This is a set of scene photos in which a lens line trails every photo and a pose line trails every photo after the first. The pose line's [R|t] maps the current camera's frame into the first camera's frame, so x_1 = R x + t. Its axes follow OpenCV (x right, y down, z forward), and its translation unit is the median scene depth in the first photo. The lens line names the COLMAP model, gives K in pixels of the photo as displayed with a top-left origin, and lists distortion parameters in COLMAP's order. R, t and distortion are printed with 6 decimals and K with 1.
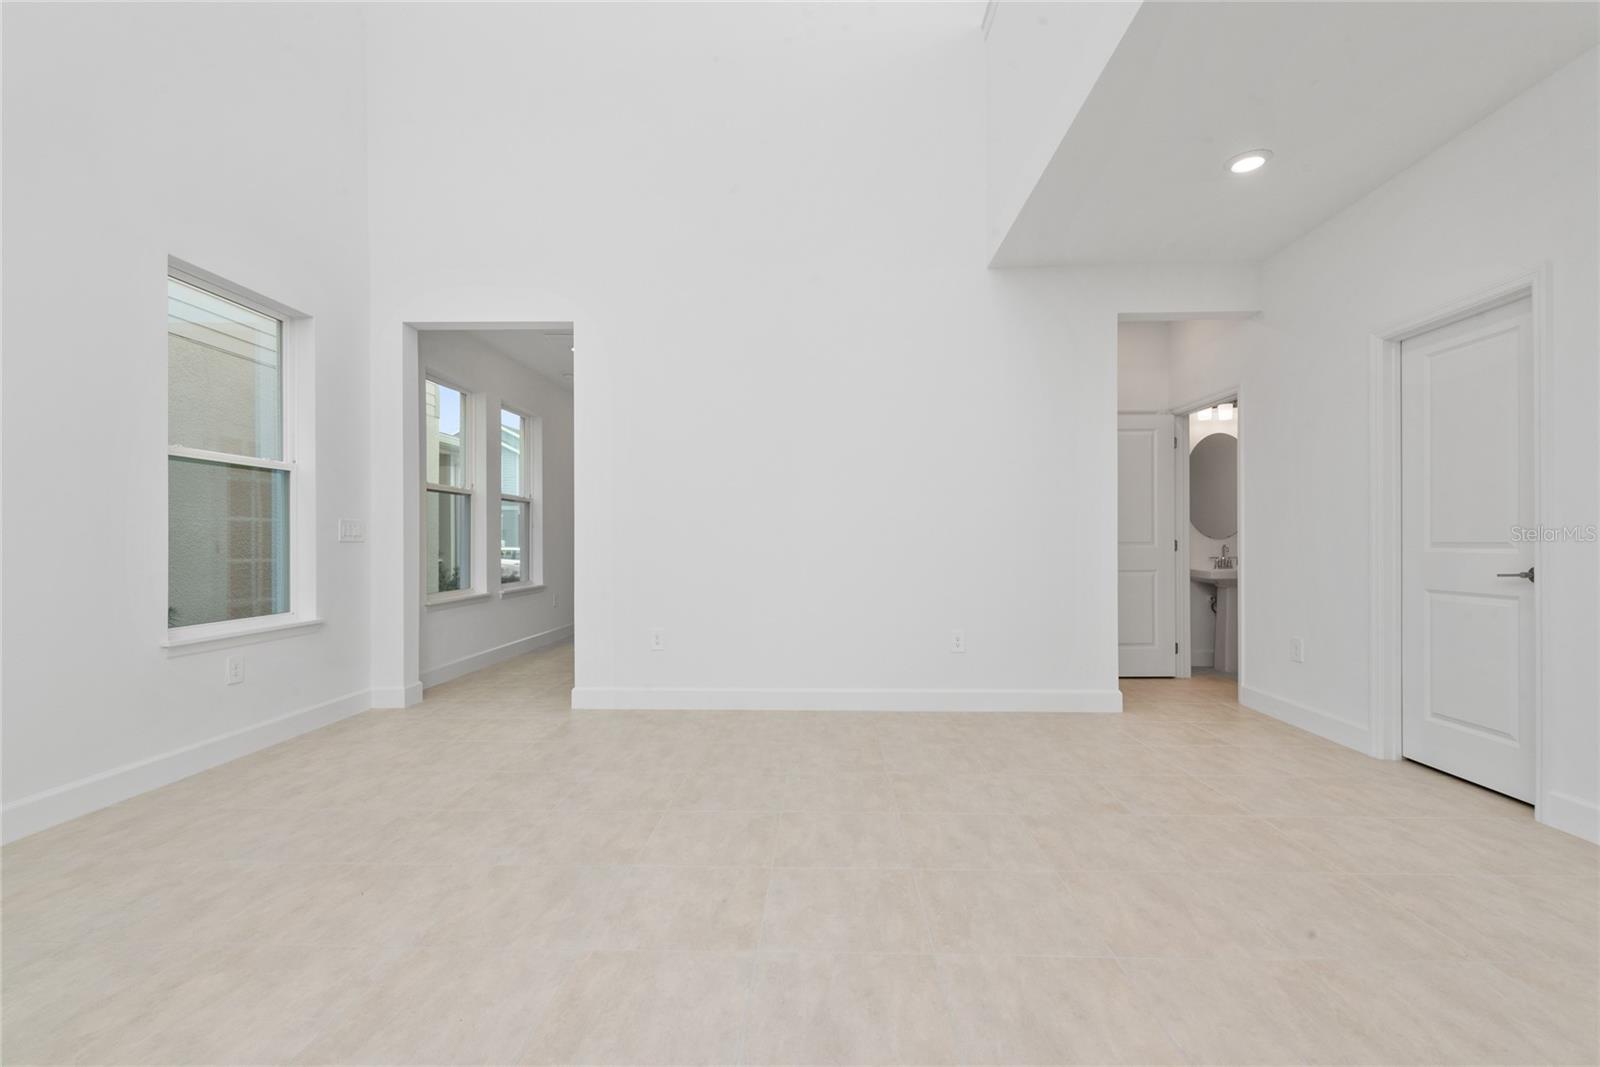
lens RADIAL K [[678.7, 0, 801.1], [0, 678.7, 536.9], [0, 0, 1]] dist [0.004692, 0.000046]
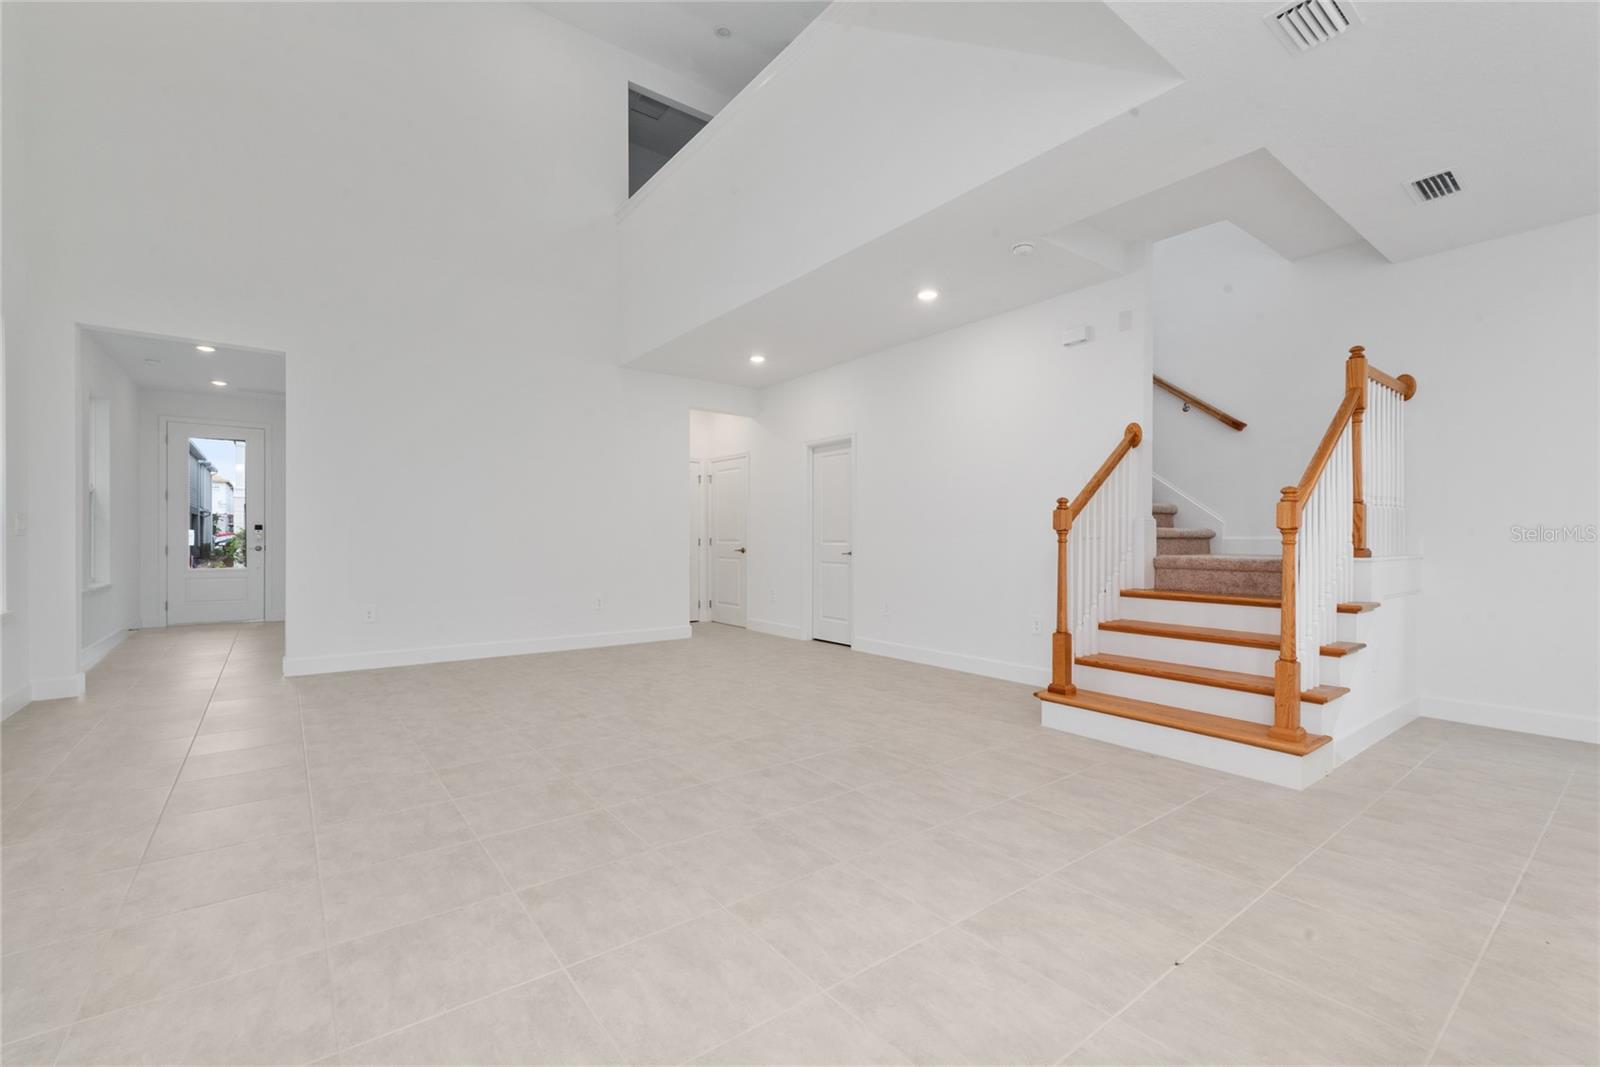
lens RADIAL K [[683.1, 0, 799.3], [0, 683.1, 540.7], [0, 0, 1]] dist [0.000096, -0.000195]
pose [[0.774350, 0.001328, 0.632756, -0.436477], [-0.008863, 0.999922, 0.008748, -0.006528], [-0.632695, -0.012382, 0.774302, -0.542015]]
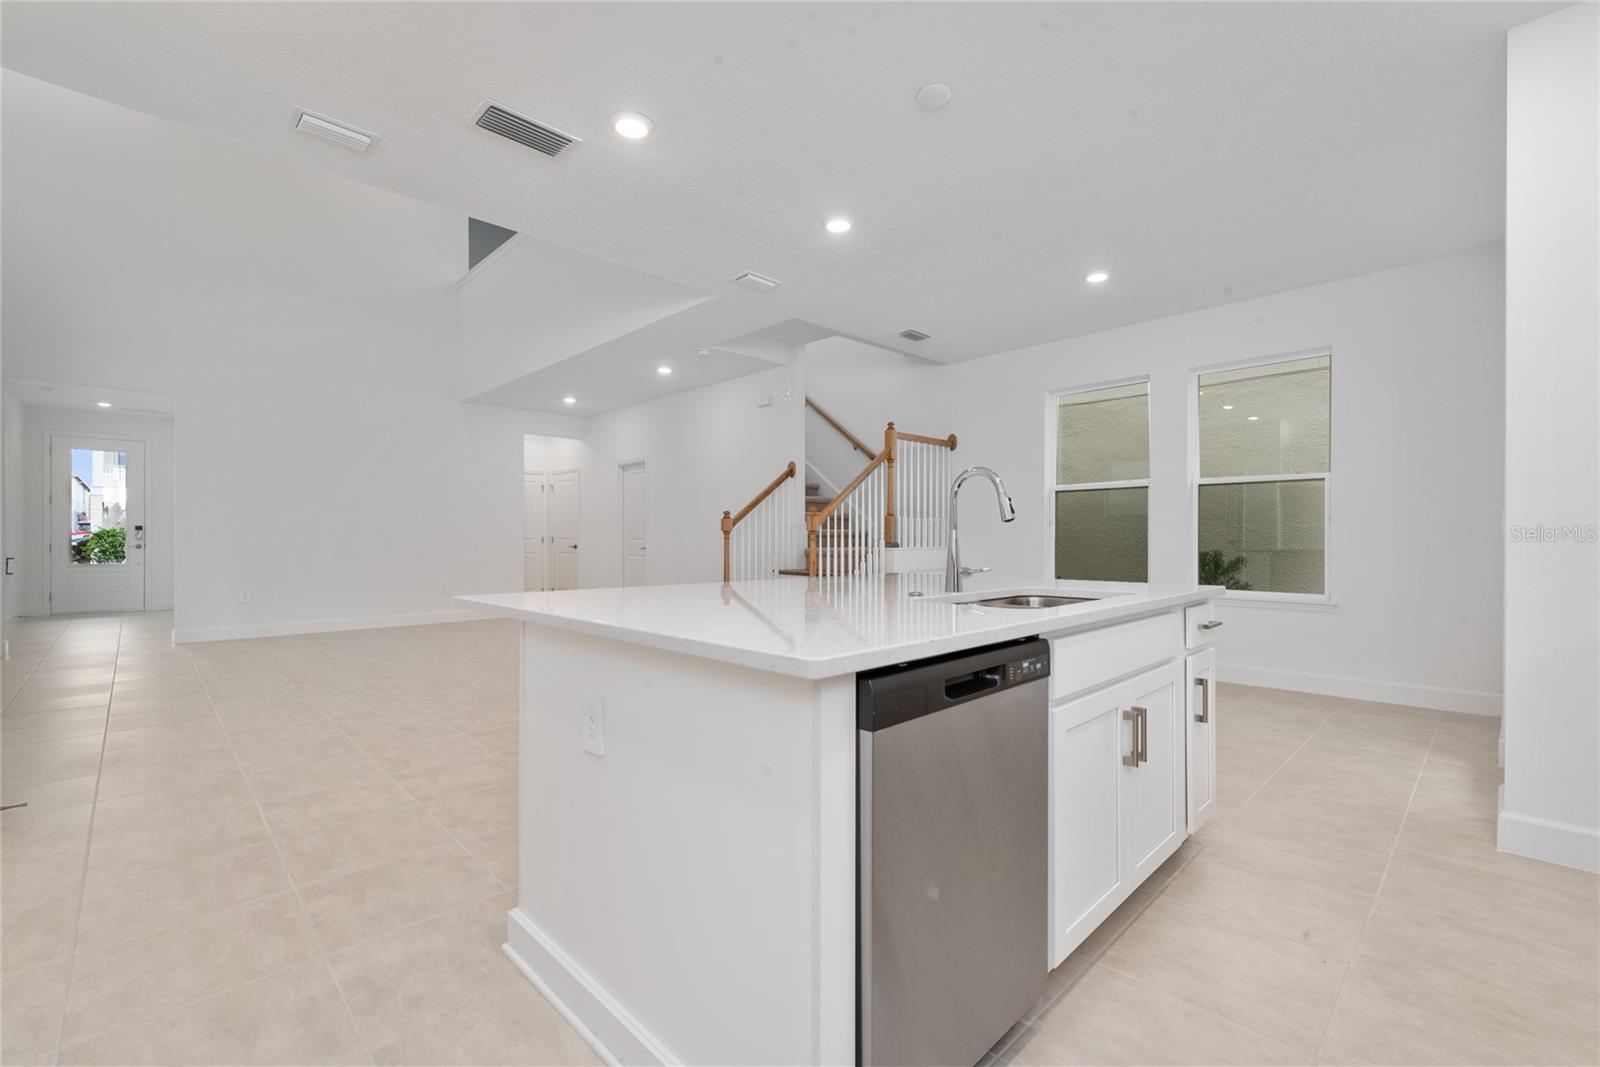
lens RADIAL K [[678.7, 0, 801.1], [0, 678.7, 536.9], [0, 0, 1]] dist [0.004692, 0.000046]
pose [[0.690221, 0.001714, 0.723596, -0.519815], [-0.007685, 0.999958, 0.004961, -0.012481], [-0.723558, -0.008985, 0.690206, -1.184620]]
